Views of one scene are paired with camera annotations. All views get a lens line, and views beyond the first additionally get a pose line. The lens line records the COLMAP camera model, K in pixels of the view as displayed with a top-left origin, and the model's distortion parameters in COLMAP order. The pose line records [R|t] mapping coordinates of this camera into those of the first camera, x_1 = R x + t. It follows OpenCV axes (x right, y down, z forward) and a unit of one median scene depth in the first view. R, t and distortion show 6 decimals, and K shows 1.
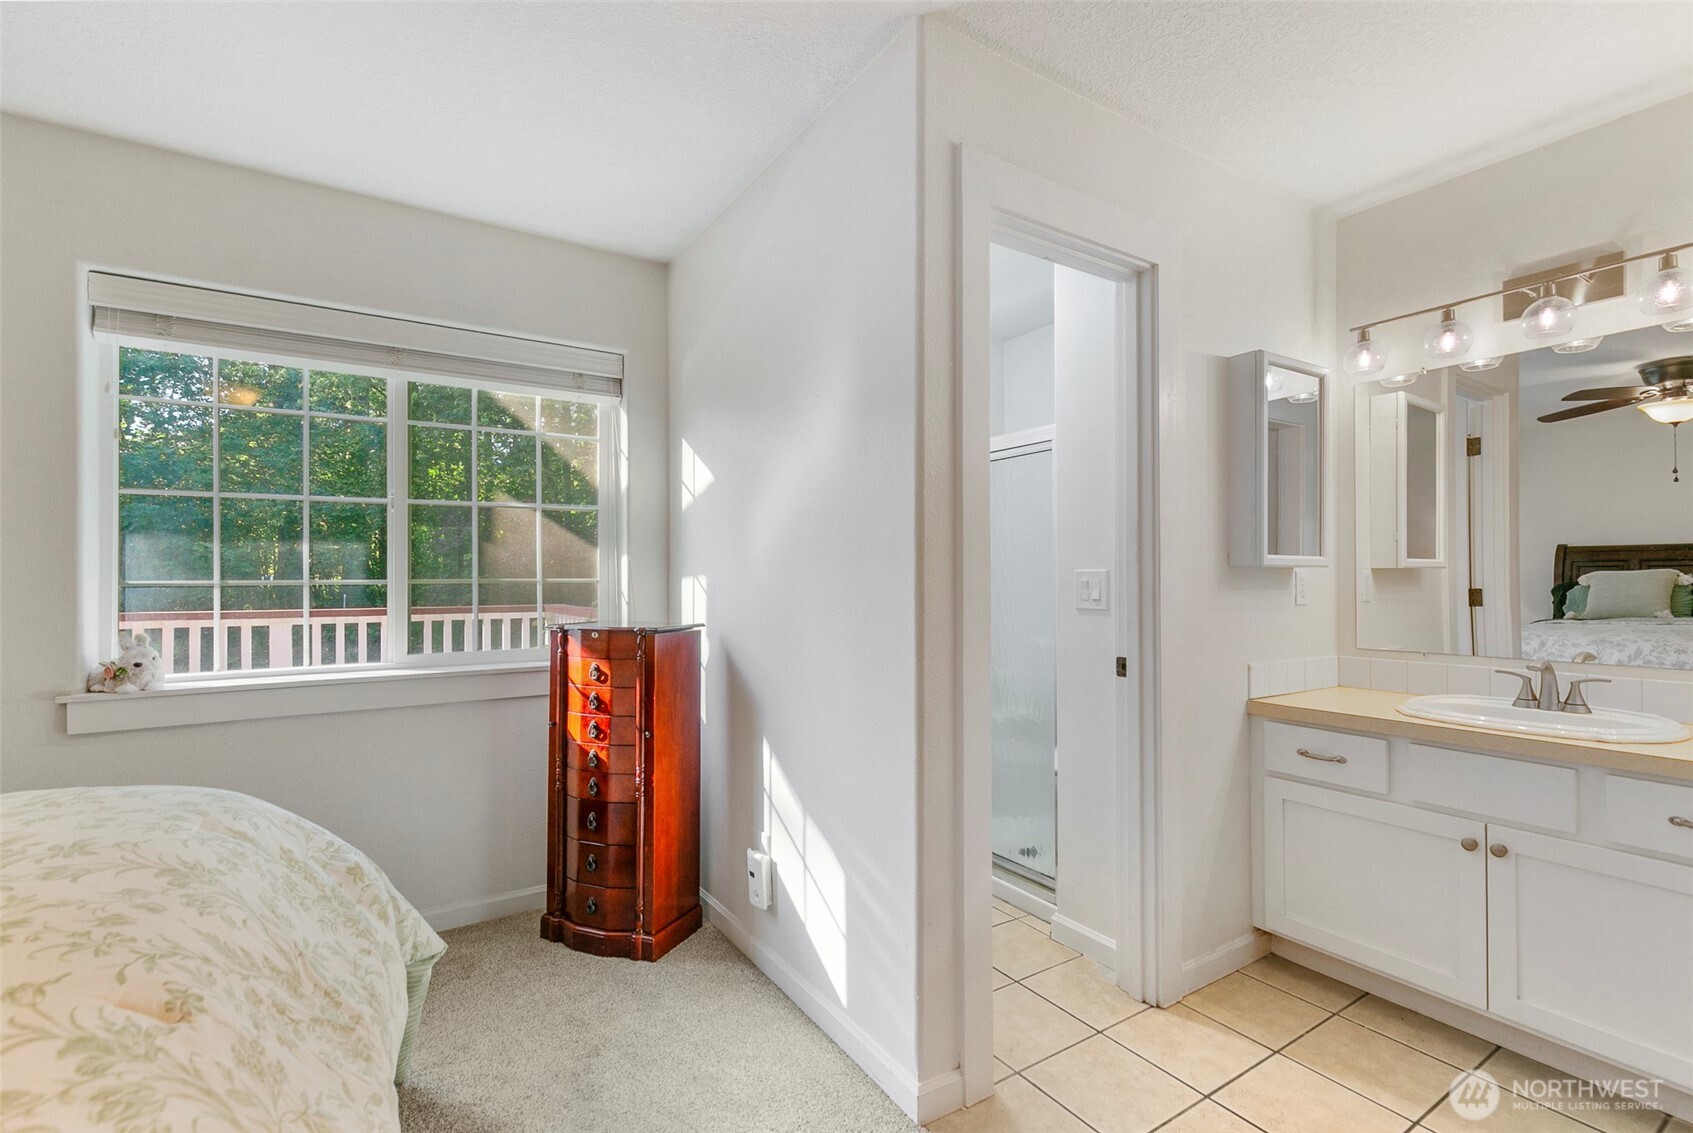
lens RADIAL K [[769.5, 0, 860.9], [0, 769.5, 570.1], [0, 0, 1]] dist [0.003699, 0.001064]
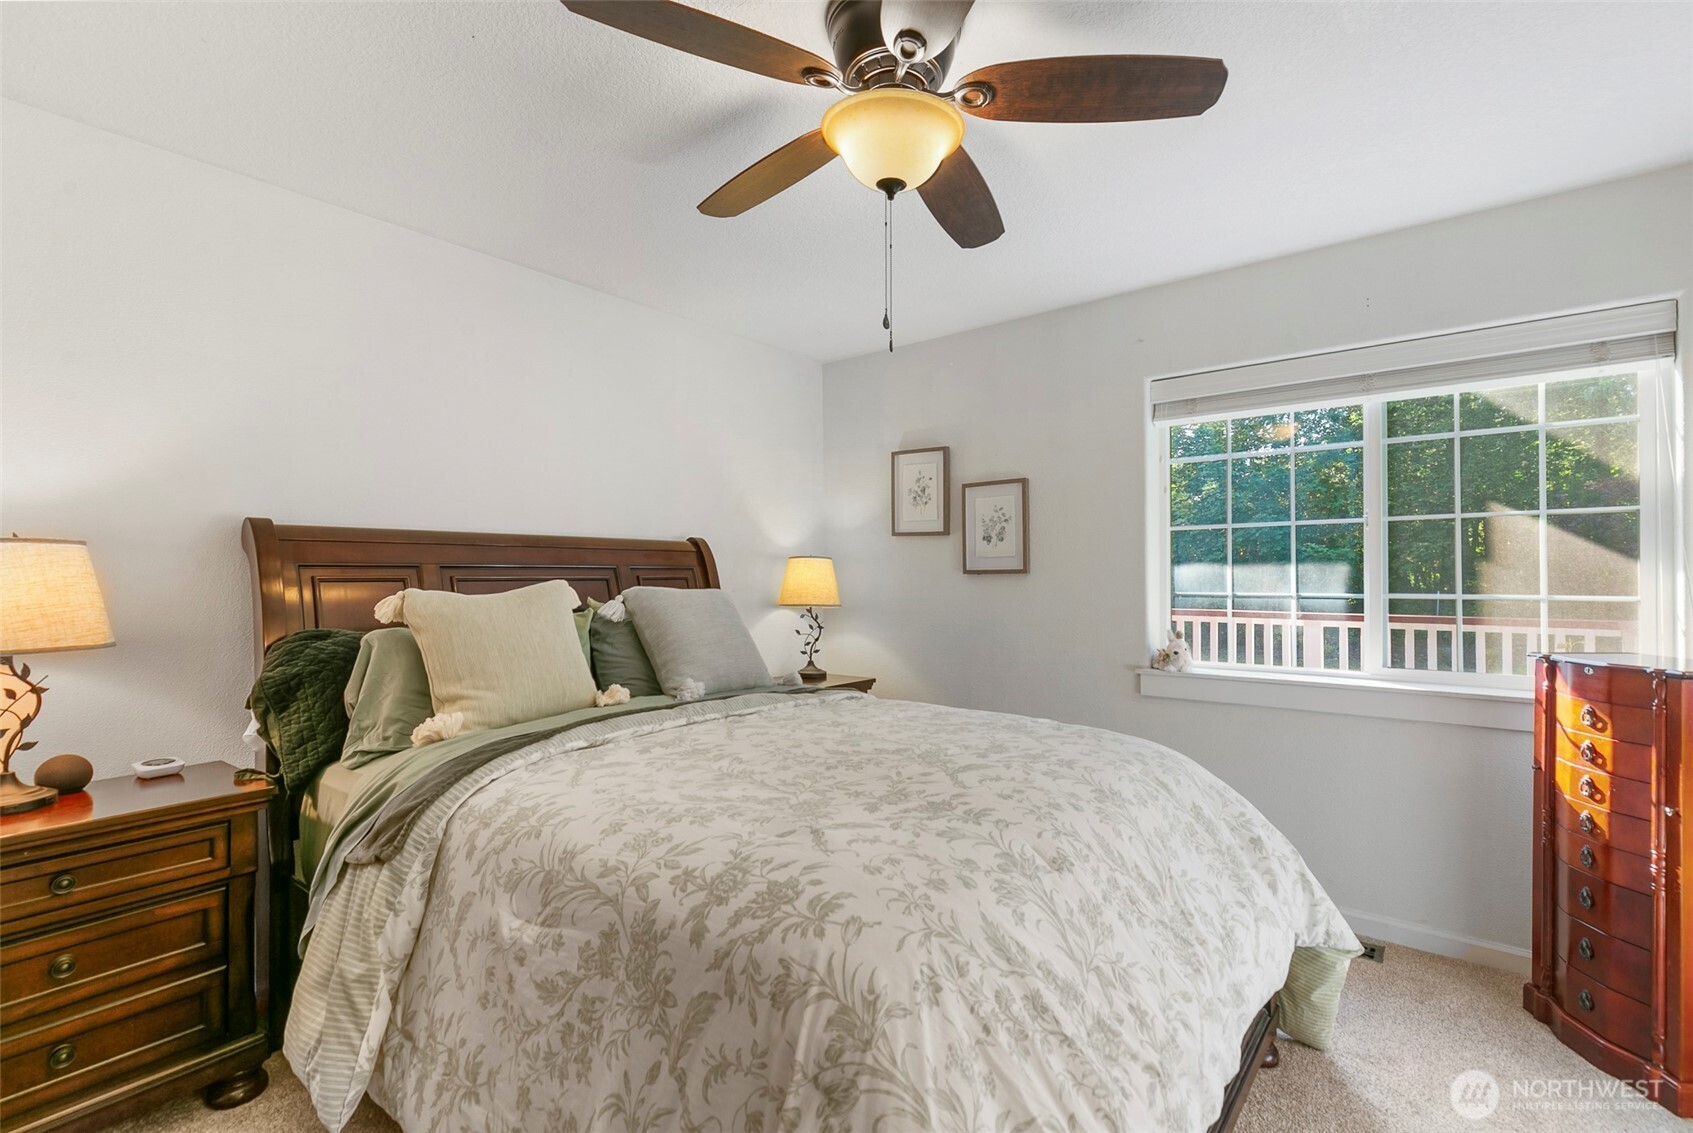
lens RADIAL K [[769.5, 0, 860.9], [0, 769.5, 570.1], [0, 0, 1]] dist [0.003699, 0.001064]
pose [[0.317752, -0.002294, -0.948171, 0.182183], [0.008995, 0.999959, 0.000596, -0.029557], [0.948131, -0.008718, 0.317759, 0.008406]]
